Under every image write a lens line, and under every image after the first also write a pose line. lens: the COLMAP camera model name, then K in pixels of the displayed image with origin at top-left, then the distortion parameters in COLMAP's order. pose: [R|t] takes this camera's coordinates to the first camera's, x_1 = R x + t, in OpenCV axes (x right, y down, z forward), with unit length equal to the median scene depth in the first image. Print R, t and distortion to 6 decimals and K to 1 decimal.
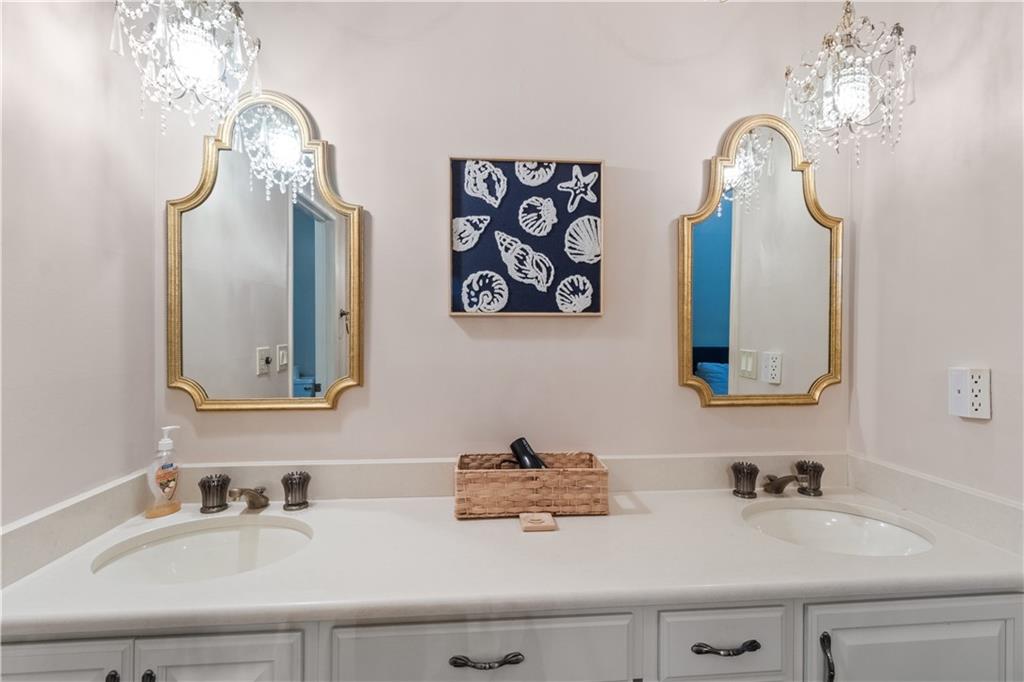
lens RADIAL K [[477.2, 0, 511.6], [0, 477.2, 335.4], [0, 0, 1]] dist [0.000254, 0.000225]
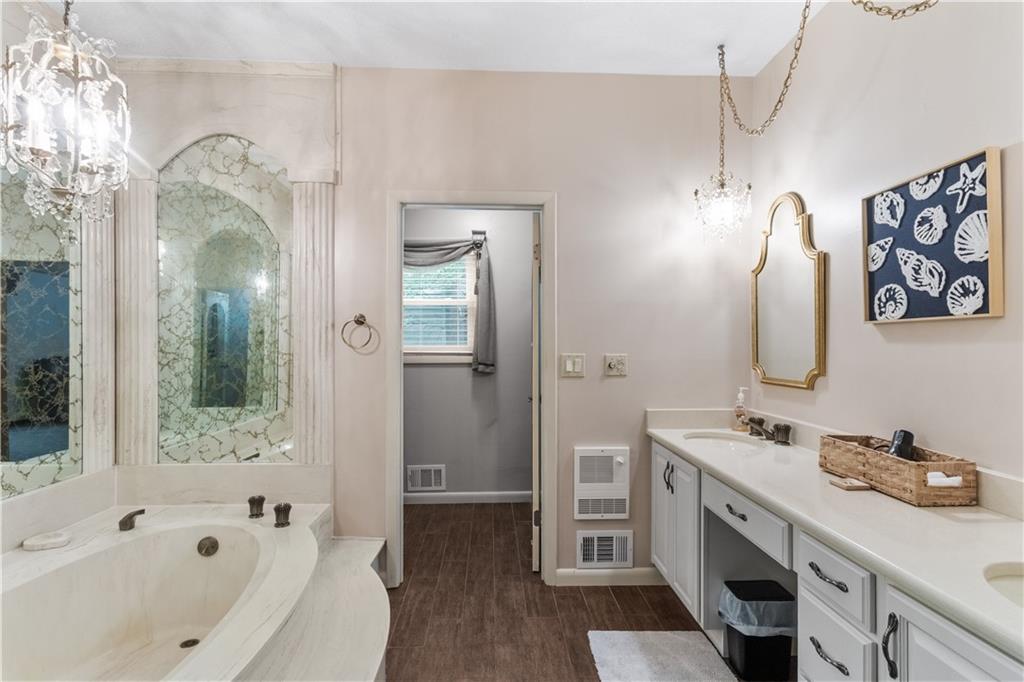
lens RADIAL K [[477.2, 0, 511.3], [0, 477.2, 342.9], [0, 0, 1]] dist [0.000254, 0.000225]
pose [[-0.046649, -0.002714, -0.998908, 1.154062], [0.003618, 0.999989, -0.002886, 0.008514], [0.998905, -0.003749, -0.046639, 0.125565]]
